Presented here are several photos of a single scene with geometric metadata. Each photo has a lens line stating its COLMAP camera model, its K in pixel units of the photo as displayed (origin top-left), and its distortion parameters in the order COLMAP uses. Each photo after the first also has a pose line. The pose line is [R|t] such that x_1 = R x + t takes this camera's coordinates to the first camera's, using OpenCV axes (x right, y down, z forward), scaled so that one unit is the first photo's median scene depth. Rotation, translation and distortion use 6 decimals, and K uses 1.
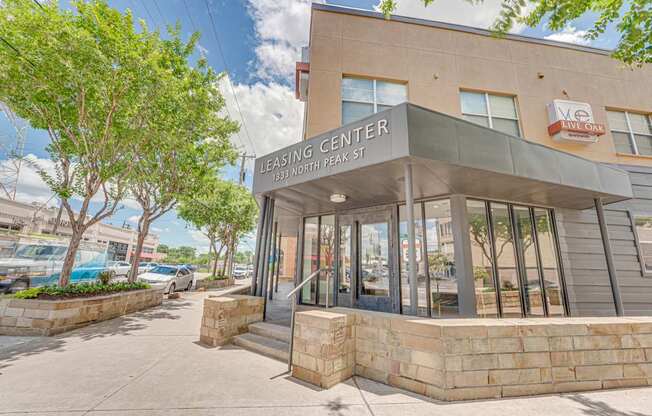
lens RADIAL K [[267.7, 0, 326.5], [0, 267.7, 208.3], [0, 0, 1]] dist [-0.021073, -0.000299]
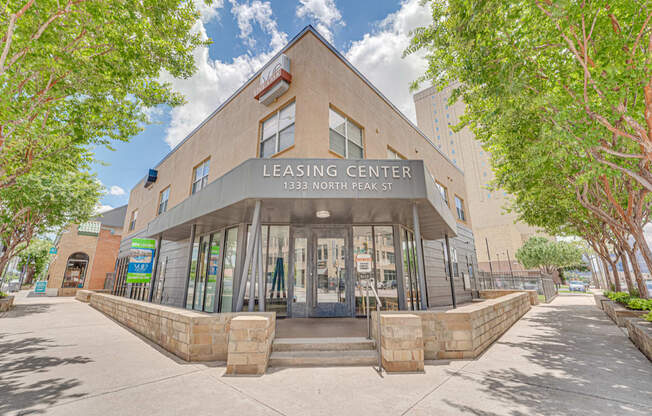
lens RADIAL K [[267.7, 0, 325.5], [0, 267.7, 206.9], [0, 0, 1]] dist [-0.021073, -0.000299]
pose [[0.755785, 0.148431, 0.637776, -0.905413], [-0.127547, 0.988685, -0.078952, 0.027016], [-0.642278, -0.021676, 0.766165, 0.217672]]
